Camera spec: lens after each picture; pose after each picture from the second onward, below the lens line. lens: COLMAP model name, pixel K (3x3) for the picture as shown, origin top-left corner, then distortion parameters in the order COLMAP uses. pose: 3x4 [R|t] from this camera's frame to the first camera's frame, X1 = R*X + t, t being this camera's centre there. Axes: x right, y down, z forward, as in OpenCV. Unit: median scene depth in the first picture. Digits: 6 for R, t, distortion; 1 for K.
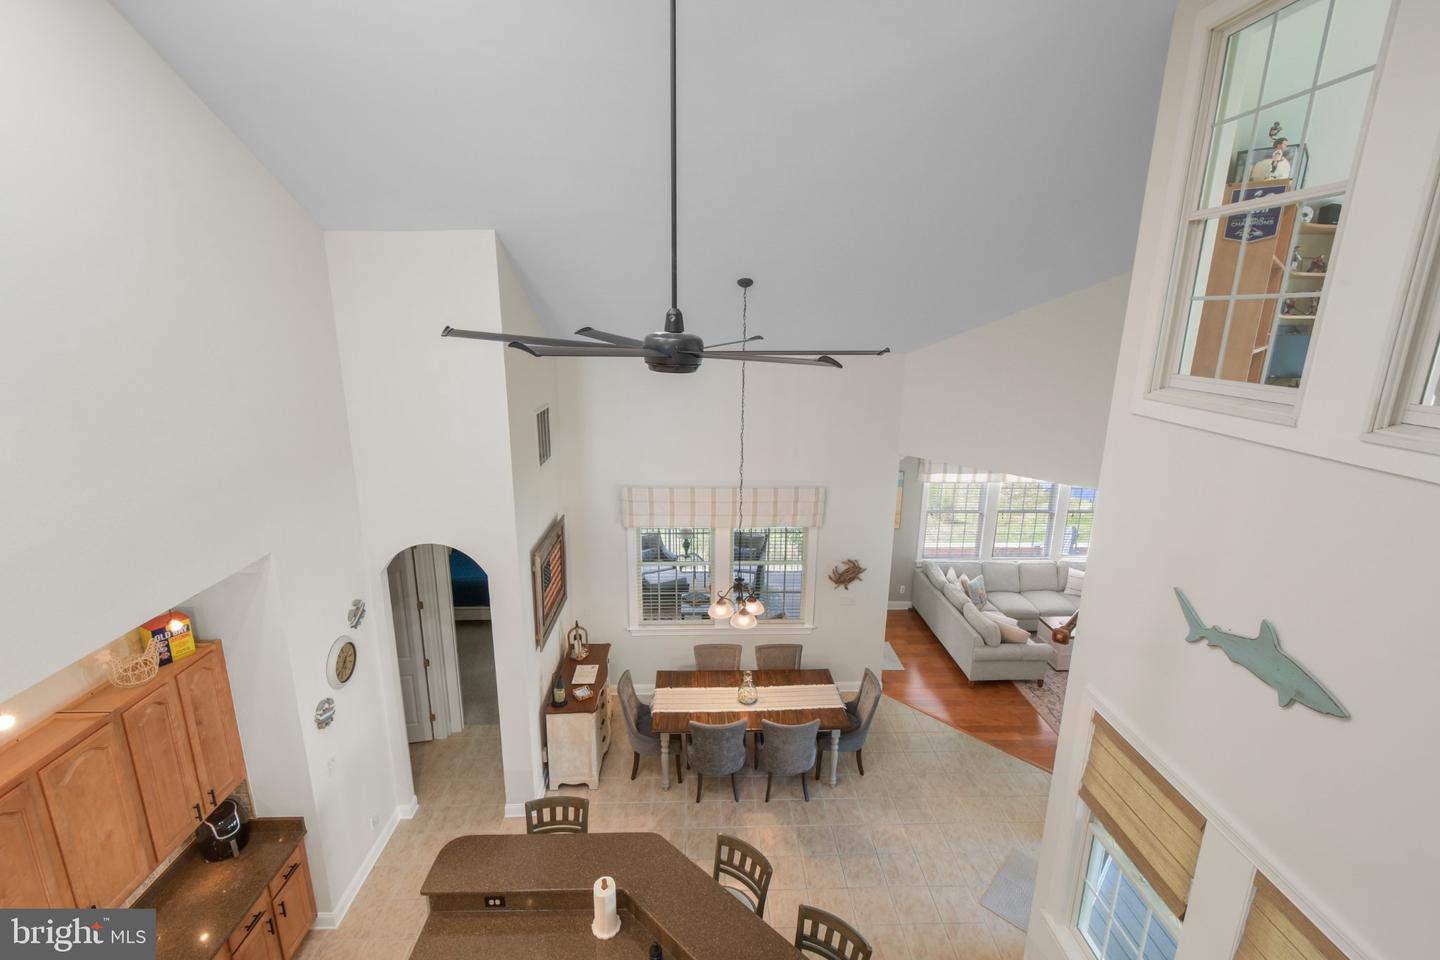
lens RADIAL K [[636.2, 0, 720.0], [0, 636.2, 480.0], [0, 0, 1]] dist [0.000419, 0.000037]
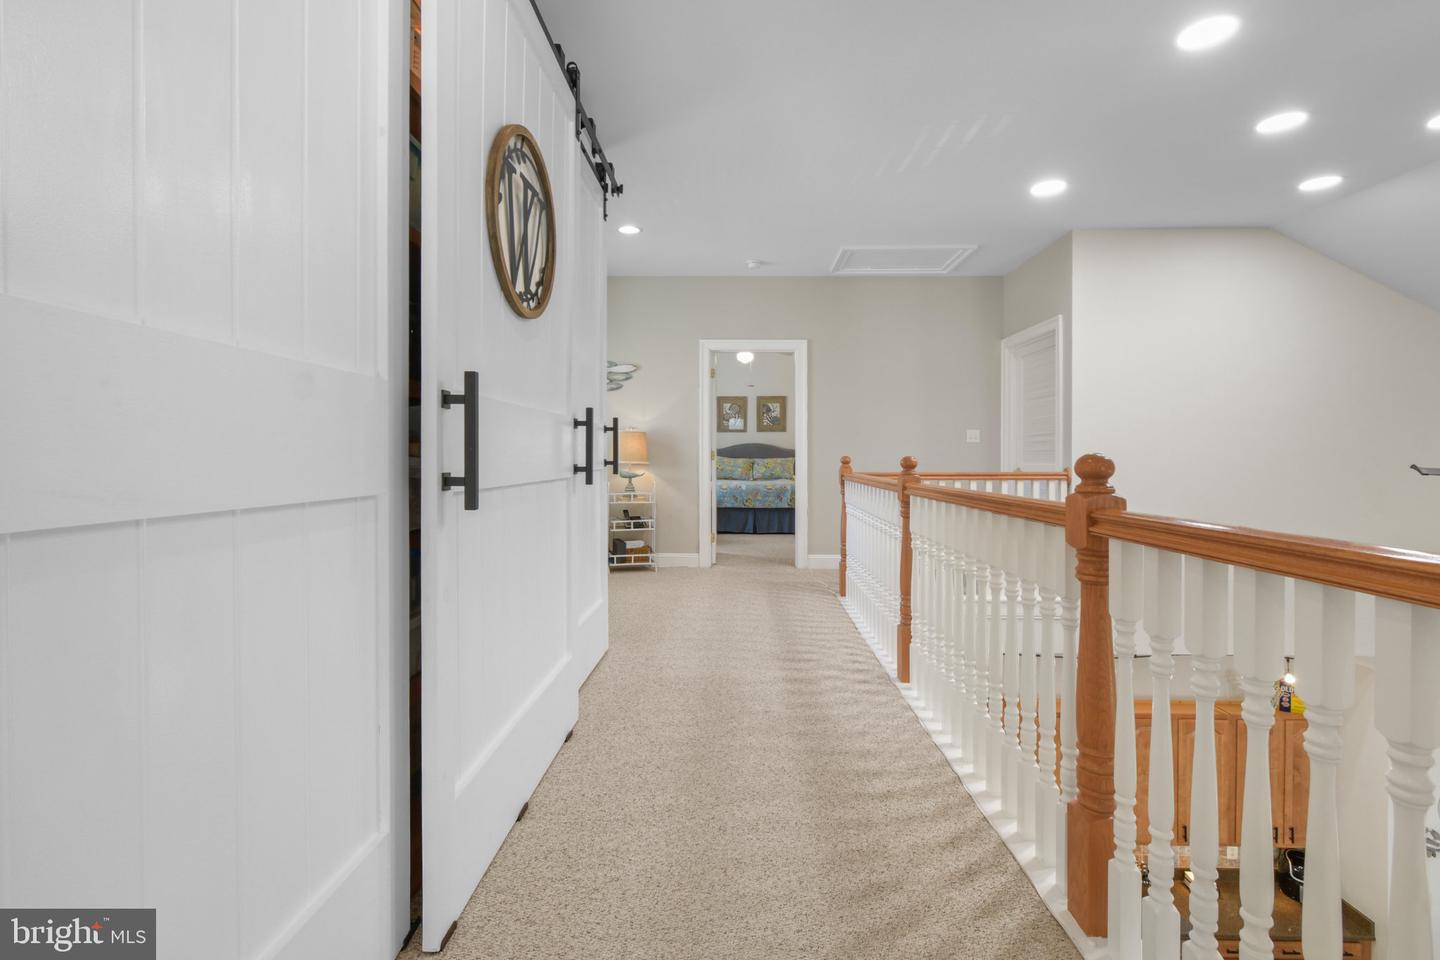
lens RADIAL K [[627.7, 0, 723.6], [0, 627.7, 457.2], [0, 0, 1]] dist [0.000112, -0.000133]
pose [[-0.053740, -0.010165, -0.998503, 0.523808], [-0.248091, 0.968730, 0.003490, 0.071427], [0.967245, 0.247908, -0.054582, -0.187225]]
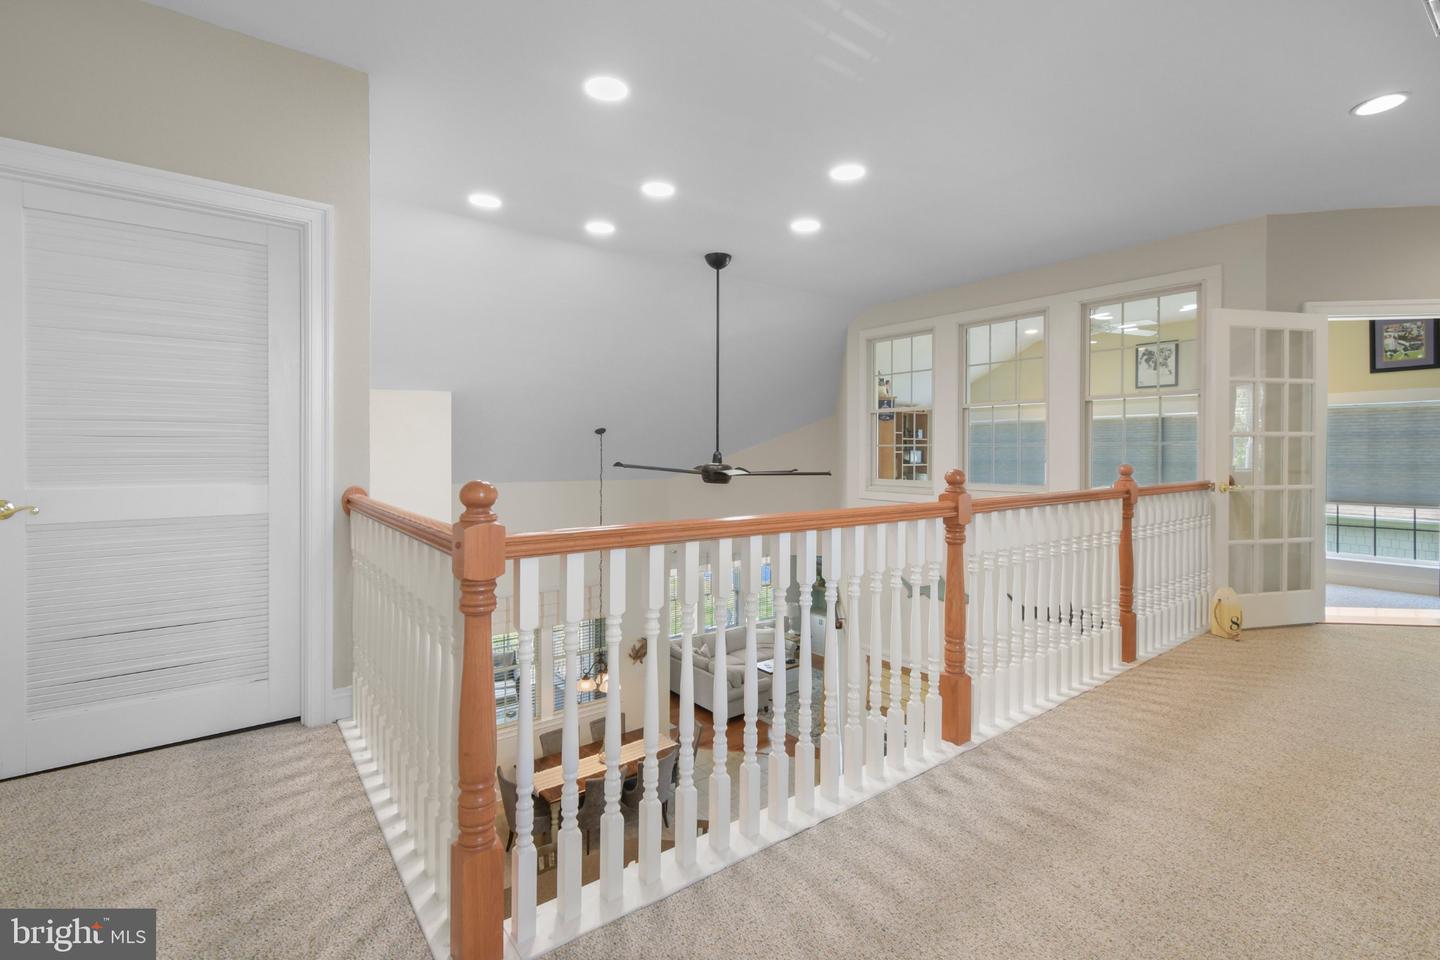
lens RADIAL K [[627.7, 0, 723.6], [0, 627.7, 457.2], [0, 0, 1]] dist [0.000112, -0.000133]
pose [[0.821192, -0.011264, 0.570541, -0.819213], [0.147759, 0.969905, -0.193525, 0.091026], [-0.551191, 0.243224, 0.798142, -0.395749]]
